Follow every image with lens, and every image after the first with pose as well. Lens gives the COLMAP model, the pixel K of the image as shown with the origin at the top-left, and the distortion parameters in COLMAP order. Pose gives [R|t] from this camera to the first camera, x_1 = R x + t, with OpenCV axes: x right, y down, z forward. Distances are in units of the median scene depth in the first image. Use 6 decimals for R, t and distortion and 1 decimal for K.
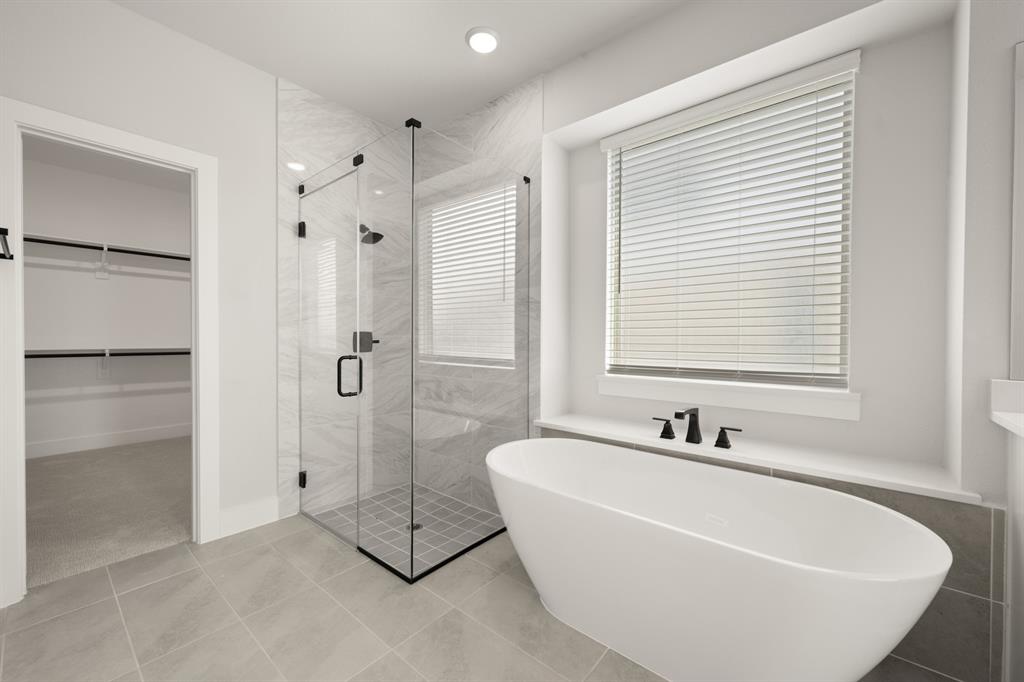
lens RADIAL K [[403.2, 0, 512.3], [0, 403.2, 340.2], [0, 0, 1]] dist [-0.000399, 0.000285]
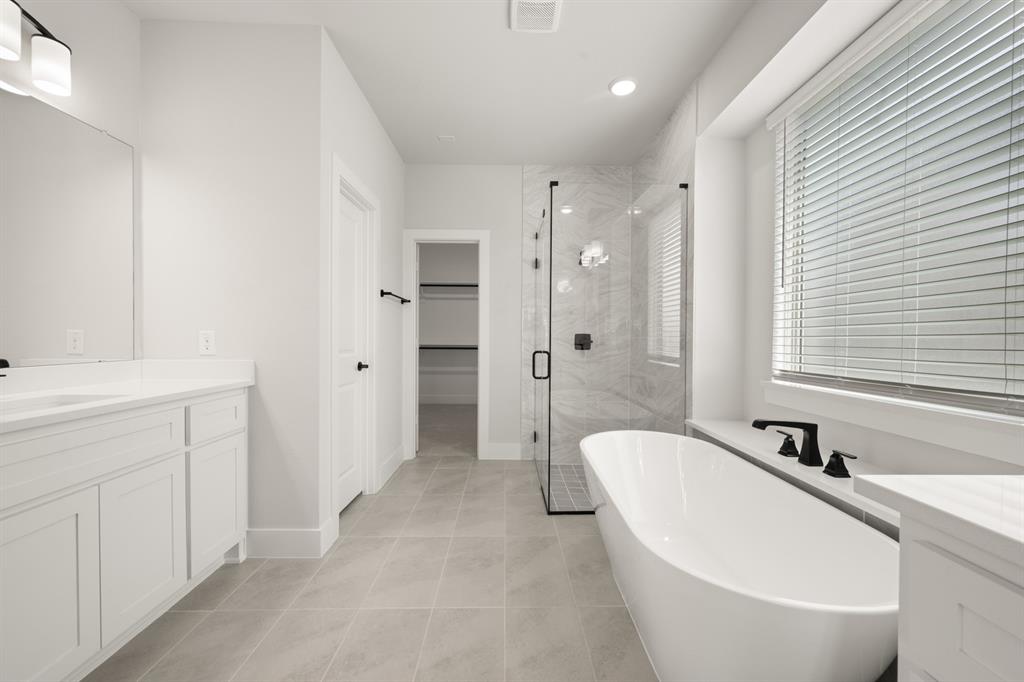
lens RADIAL K [[403.2, 0, 512.3], [0, 403.2, 340.4], [0, 0, 1]] dist [-0.000399, 0.000285]
pose [[0.649763, 0.005191, -0.760119, 0.600498], [-0.010221, 0.999946, -0.001908, 0.005135], [0.760068, 0.009008, 0.649781, -0.004423]]
